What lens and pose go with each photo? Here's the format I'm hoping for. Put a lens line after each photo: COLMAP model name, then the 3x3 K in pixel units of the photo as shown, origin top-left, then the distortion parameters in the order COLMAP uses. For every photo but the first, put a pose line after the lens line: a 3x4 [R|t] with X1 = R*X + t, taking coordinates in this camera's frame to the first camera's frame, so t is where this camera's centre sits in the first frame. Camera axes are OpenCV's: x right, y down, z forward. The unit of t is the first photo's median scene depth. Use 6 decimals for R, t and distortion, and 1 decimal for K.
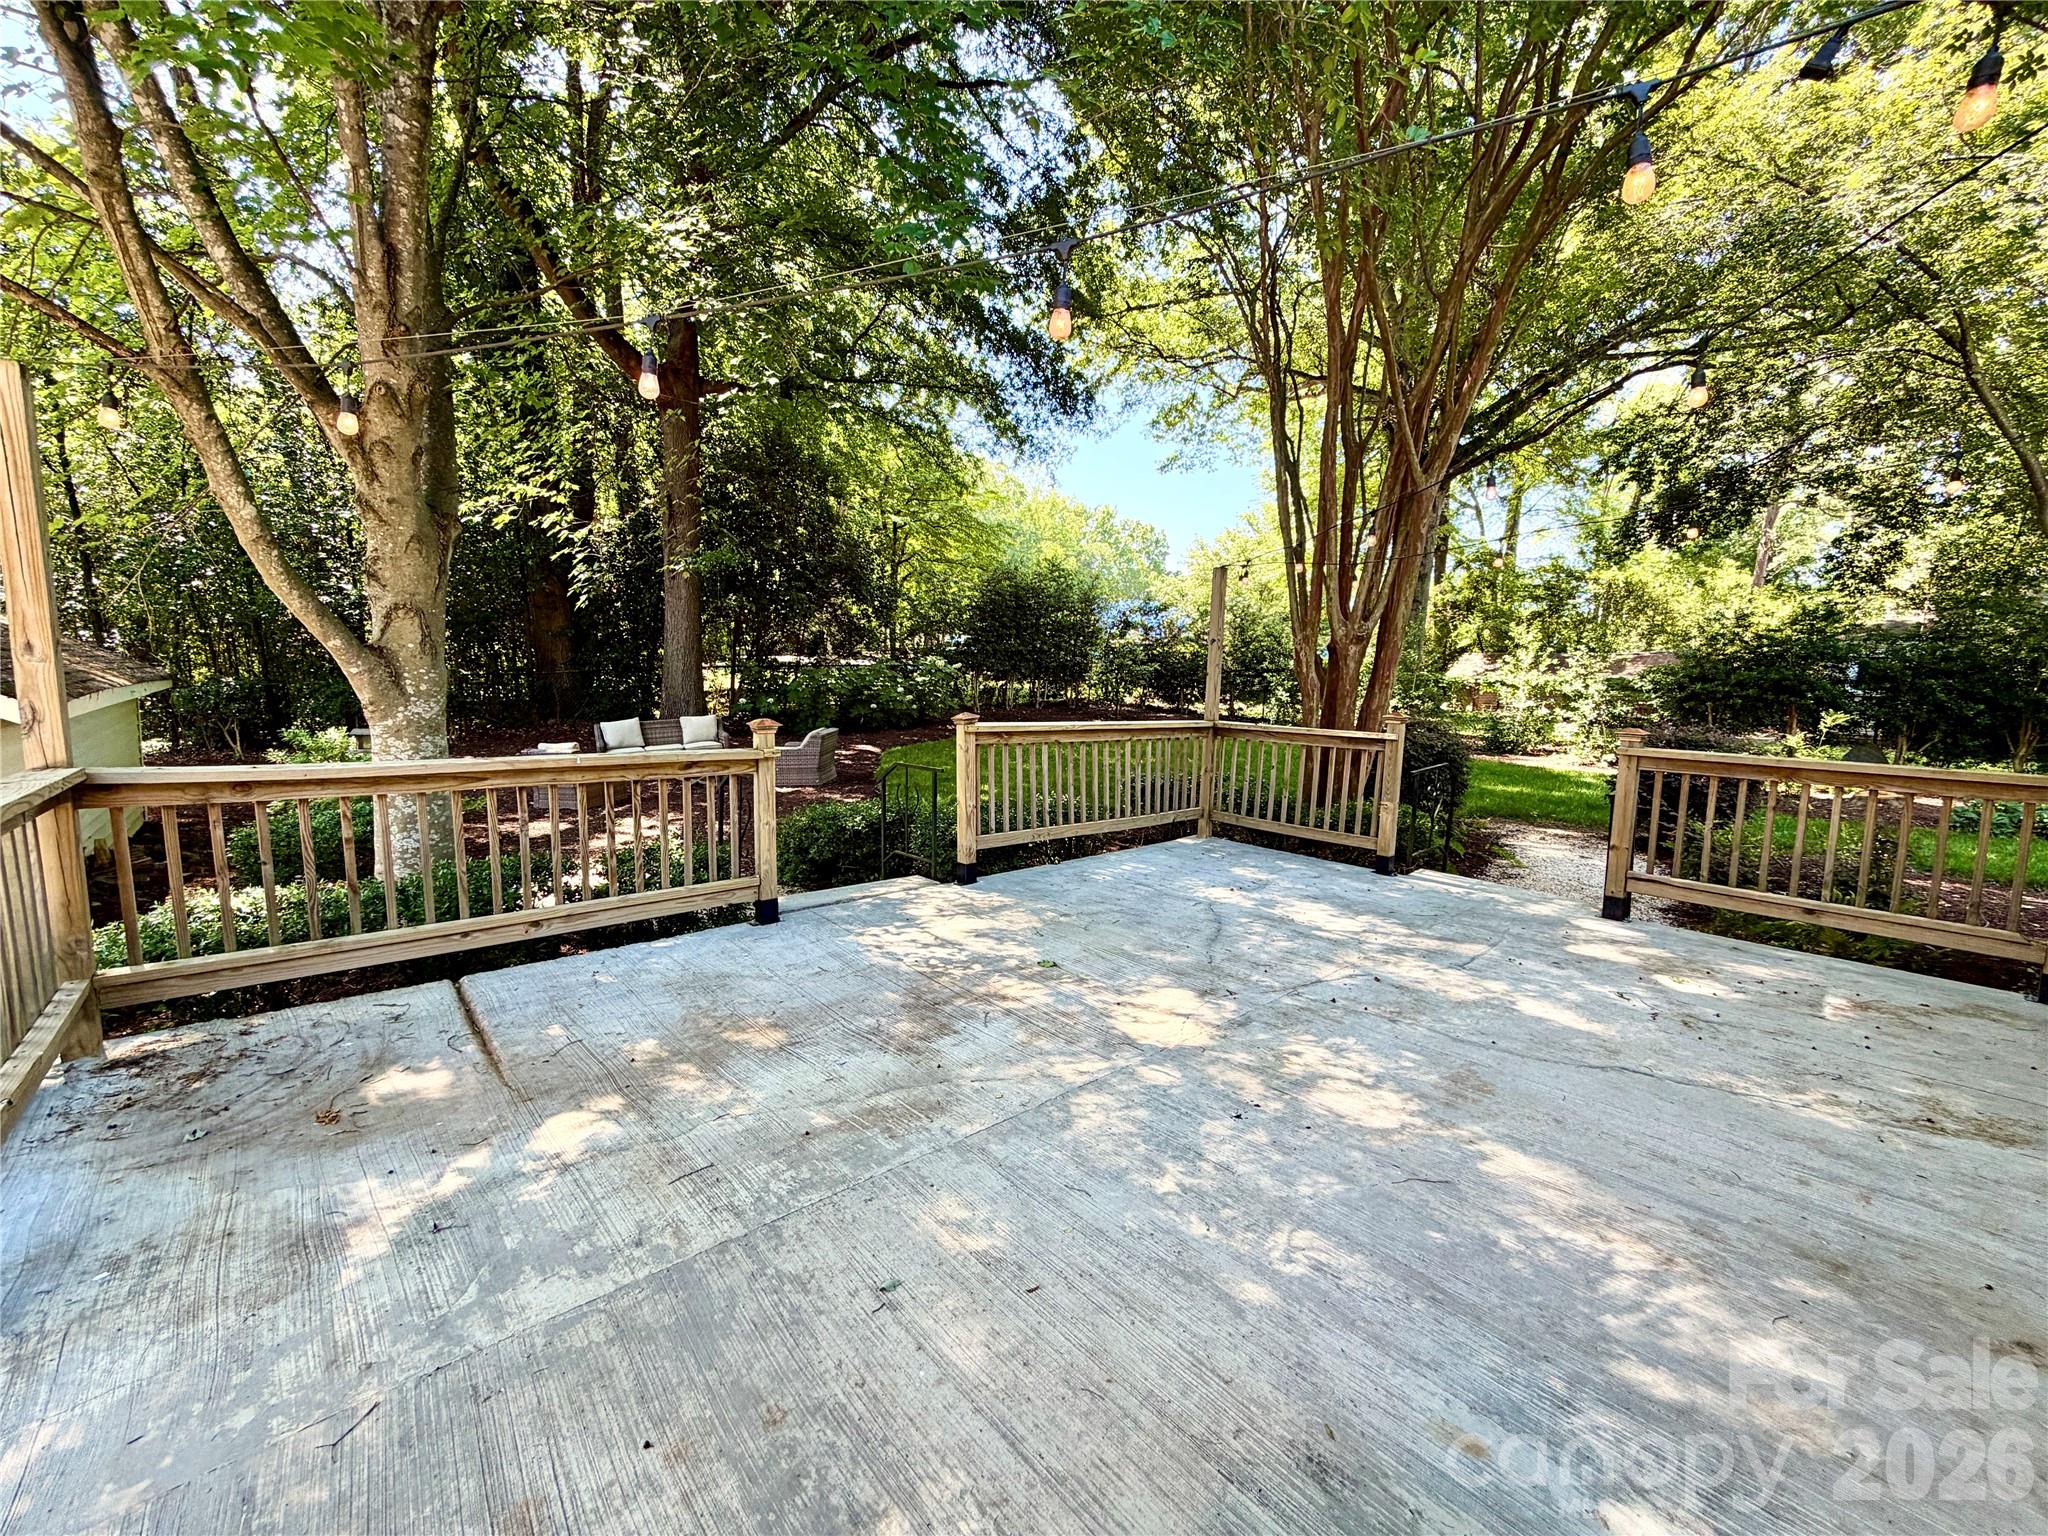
lens RADIAL K [[807.1, 0, 1024.0], [0, 807.1, 768.0], [0, 0, 1]] dist [0.000149, 0.000066]
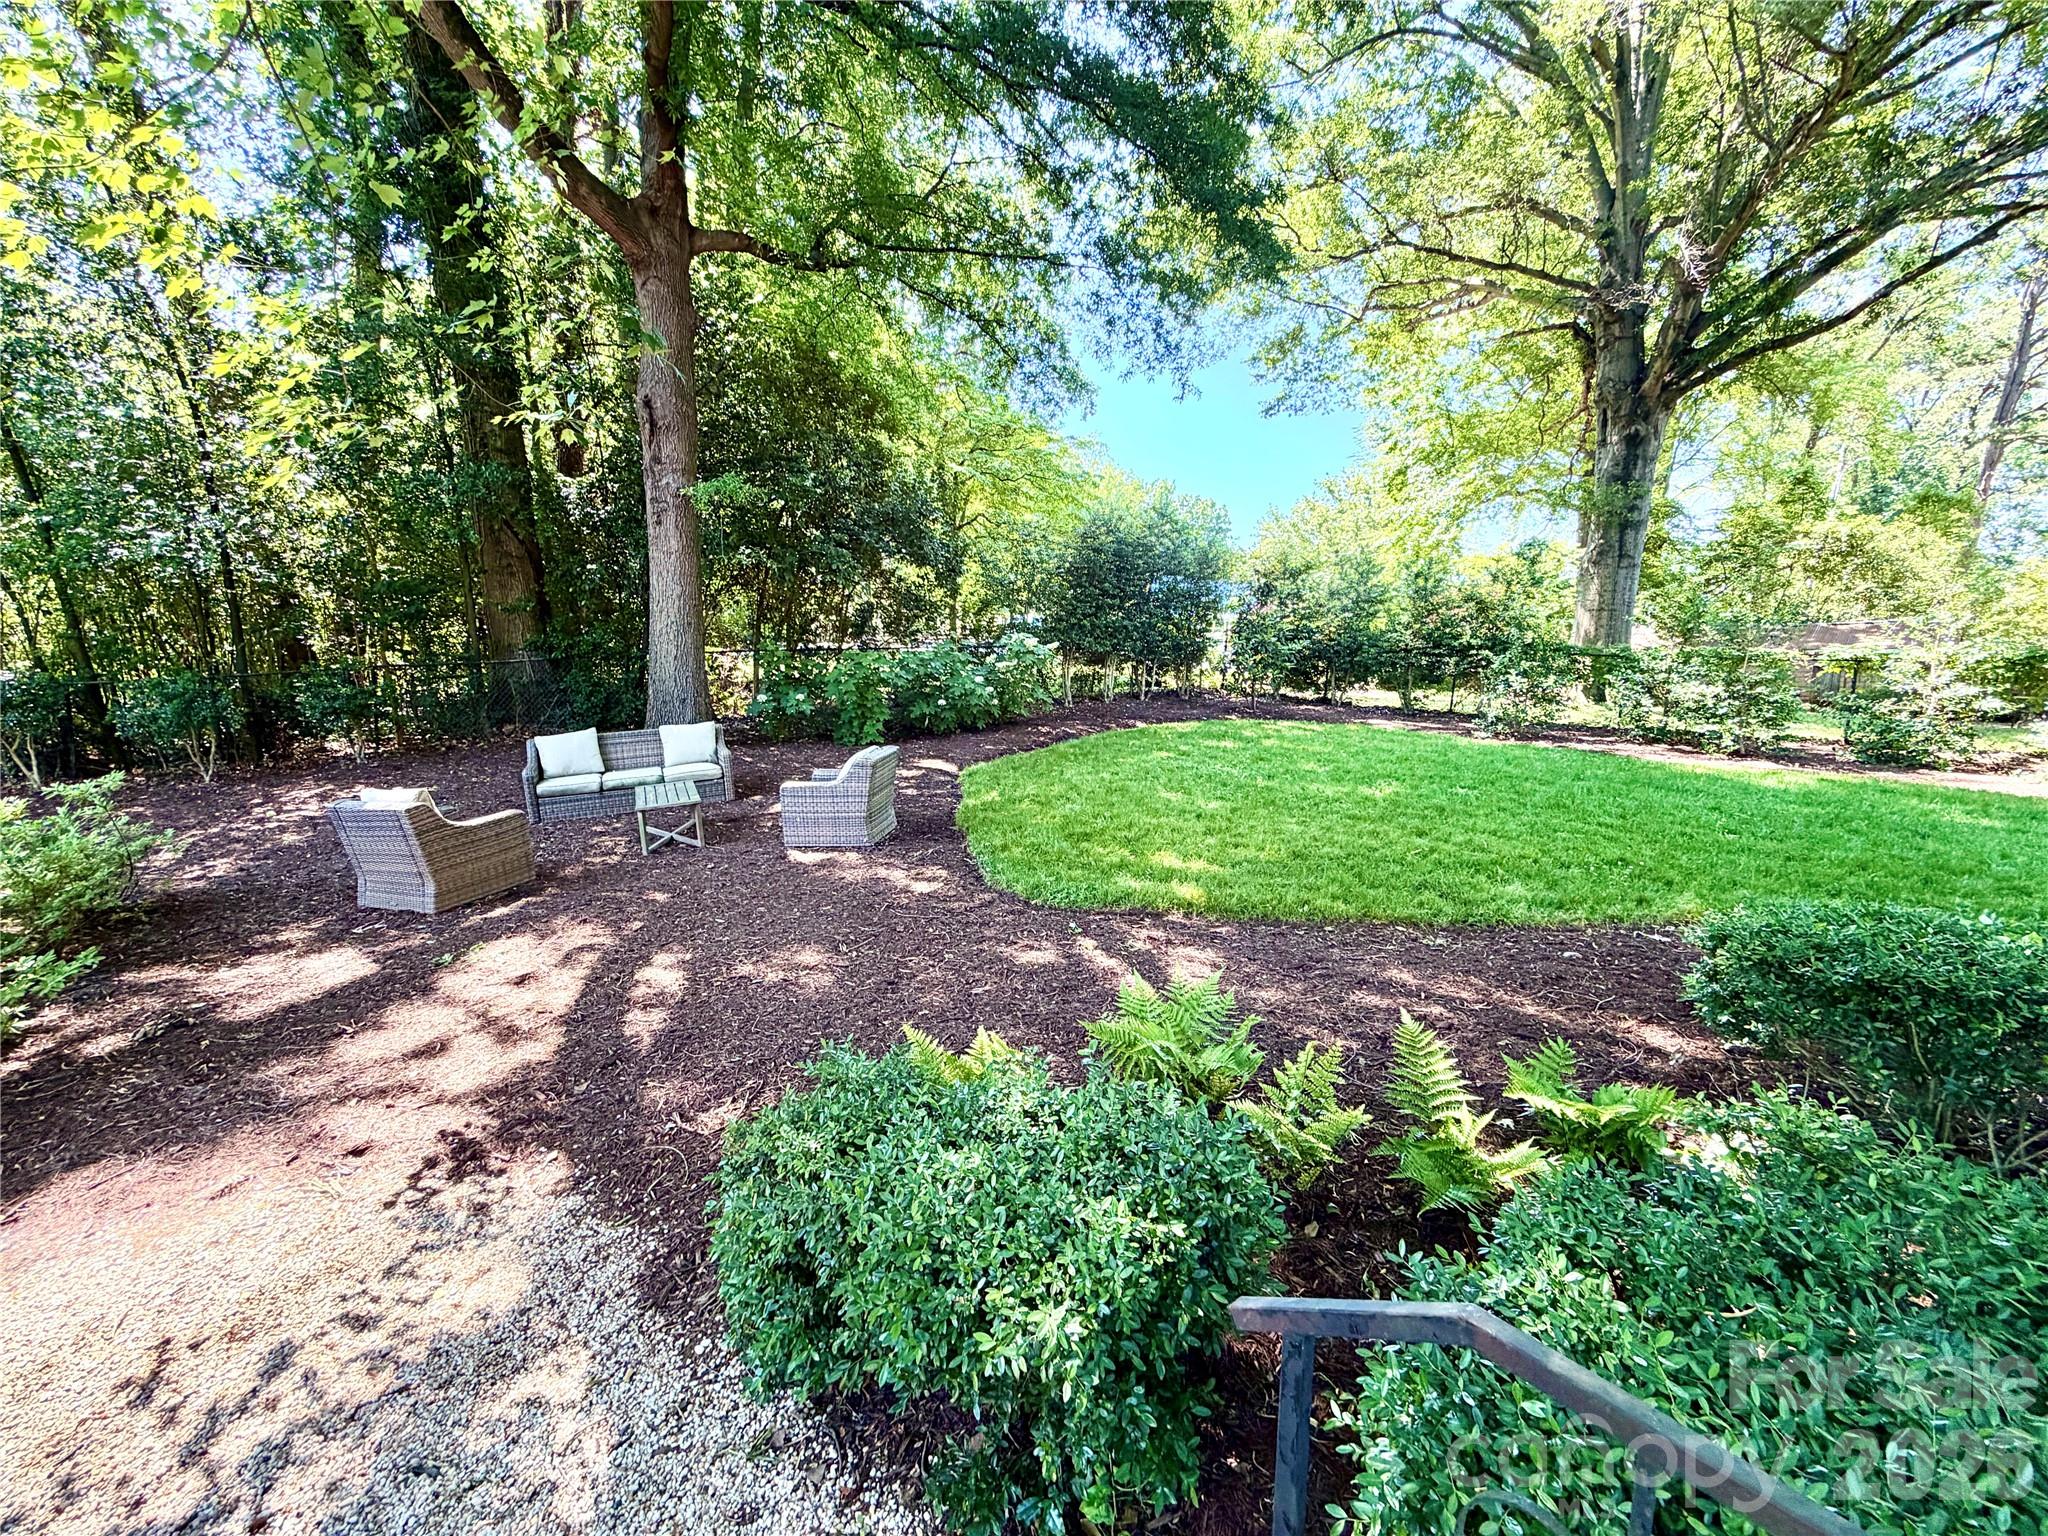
lens RADIAL K [[876.1, 0, 1024.0], [0, 876.1, 768.0], [0, 0, 1]] dist [-0.000103, 0.000016]
pose [[0.997433, -0.004269, -0.071481, -0.043131], [0.004795, 0.999963, 0.007183, -0.018135], [0.071448, -0.007507, 0.997416, 0.169746]]
